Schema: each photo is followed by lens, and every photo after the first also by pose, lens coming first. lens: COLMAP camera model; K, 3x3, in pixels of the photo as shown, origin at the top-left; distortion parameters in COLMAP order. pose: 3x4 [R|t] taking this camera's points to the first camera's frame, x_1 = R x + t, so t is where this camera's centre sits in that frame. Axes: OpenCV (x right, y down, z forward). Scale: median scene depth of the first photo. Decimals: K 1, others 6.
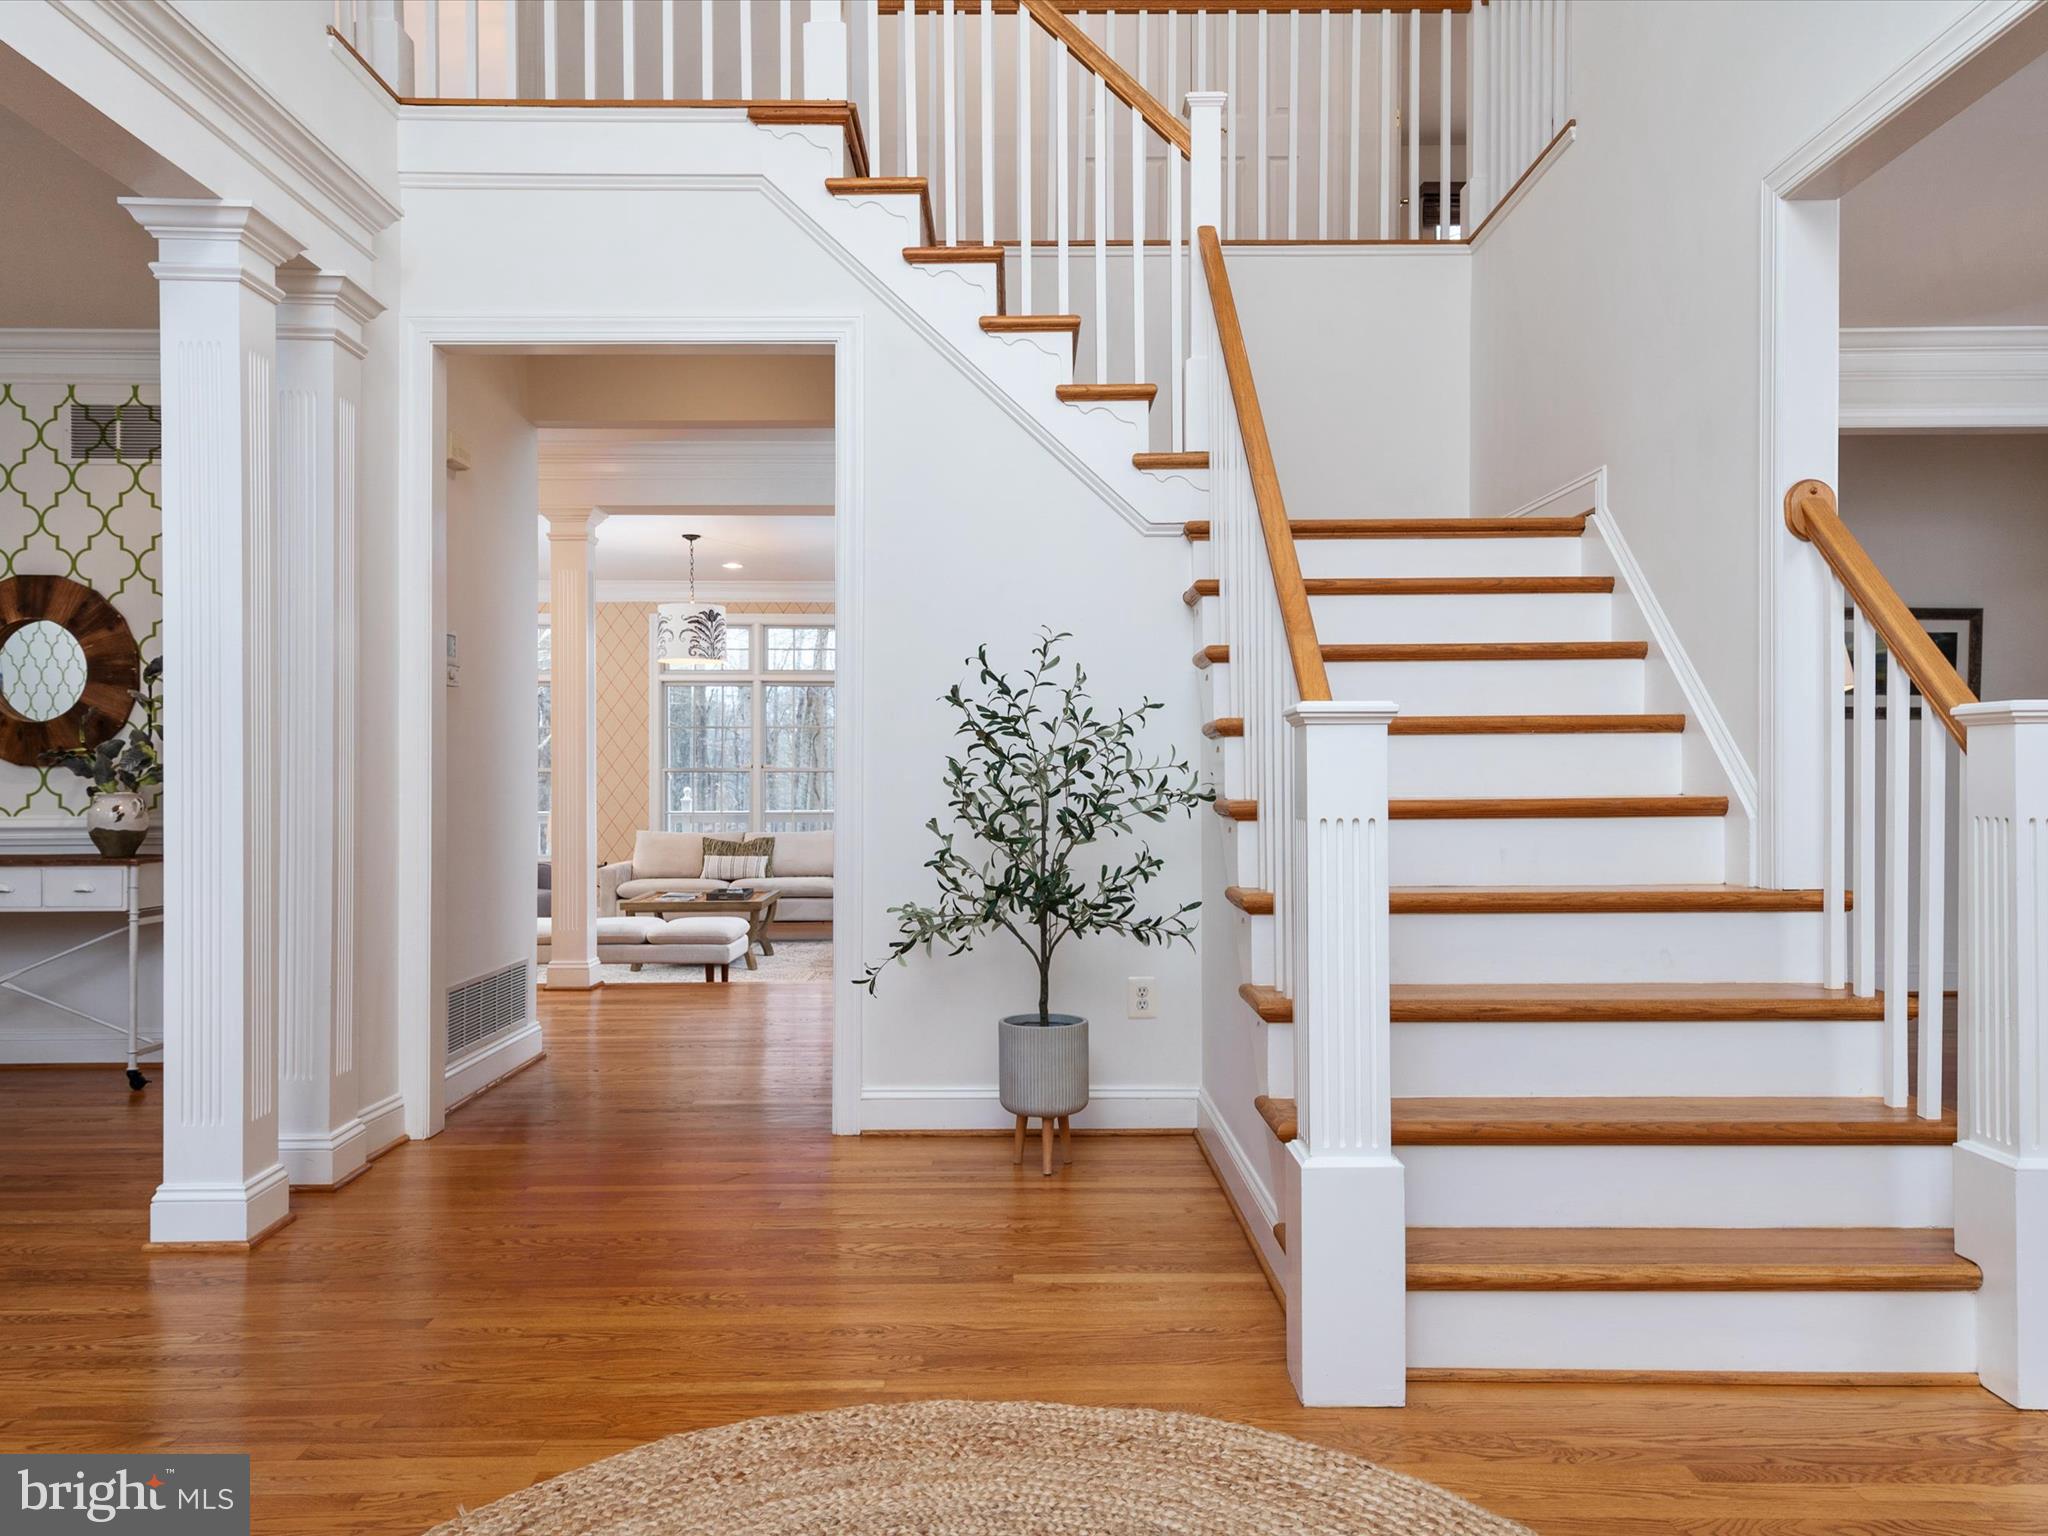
lens RADIAL K [[1540.2, 0, 1024.0], [0, 1540.2, 768.0], [0, 0, 1]] dist [0.043920, 0.001179]
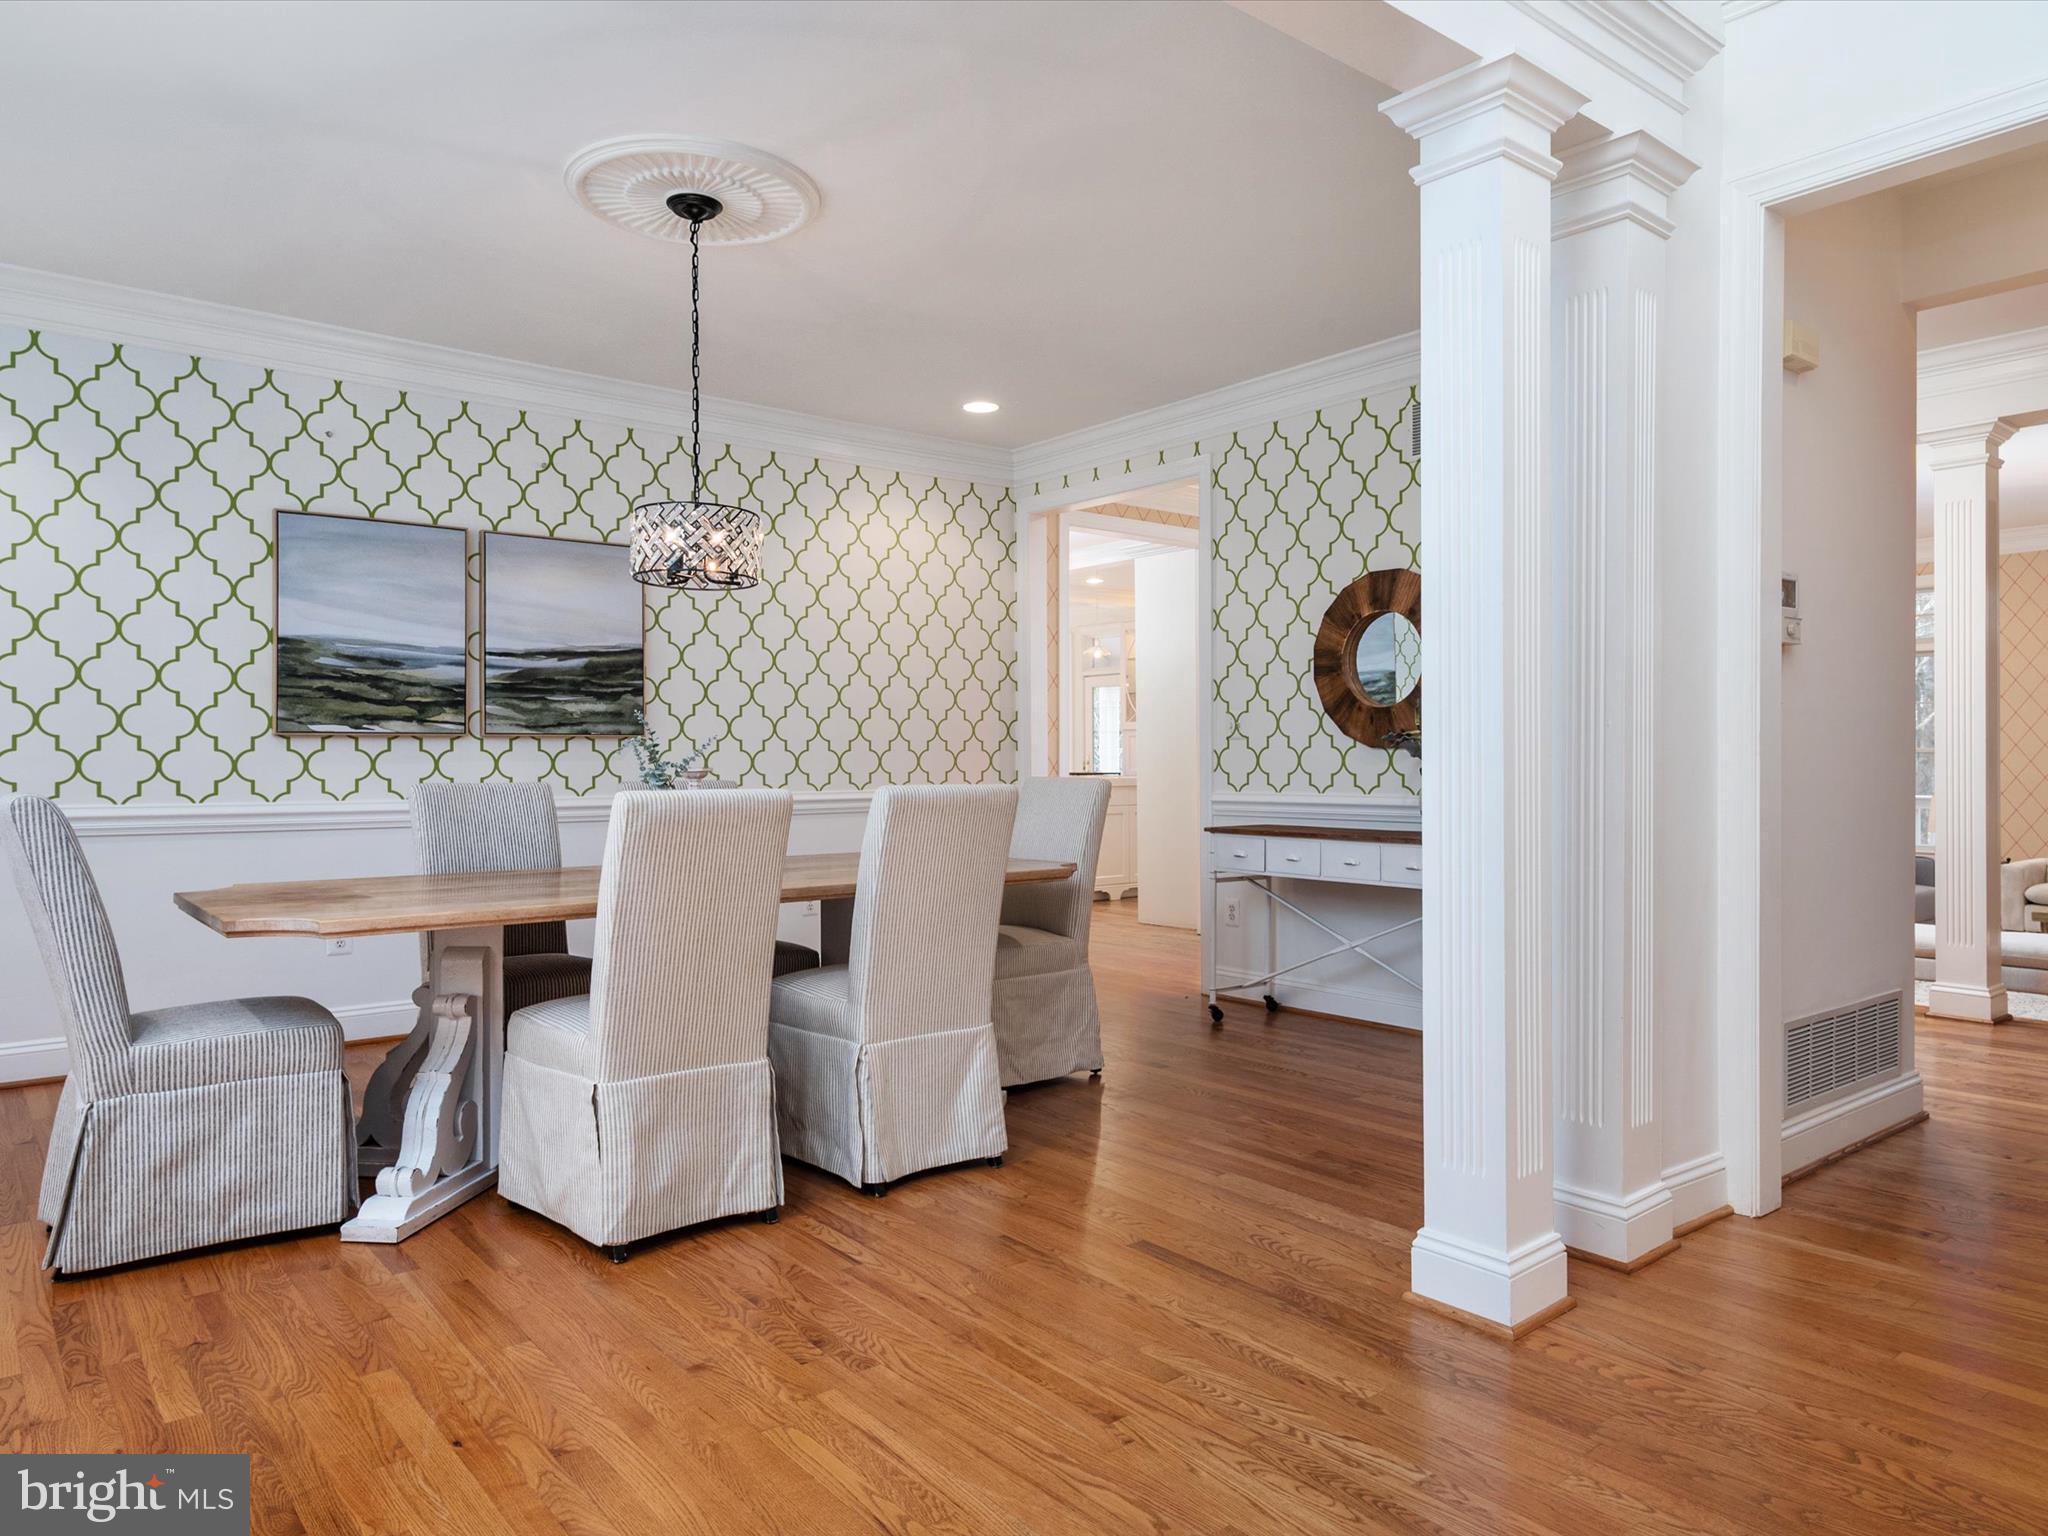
lens RADIAL K [[1323.1, 0, 1023.5], [0, 1323.1, 757.8], [0, 0, 1]] dist [0.007379, -0.000565]
pose [[0.623309, 0.001910, -0.781974, -0.099618], [0.003005, 0.999984, 0.004838, 0.000618], [0.781970, -0.005366, 0.623293, 0.322451]]
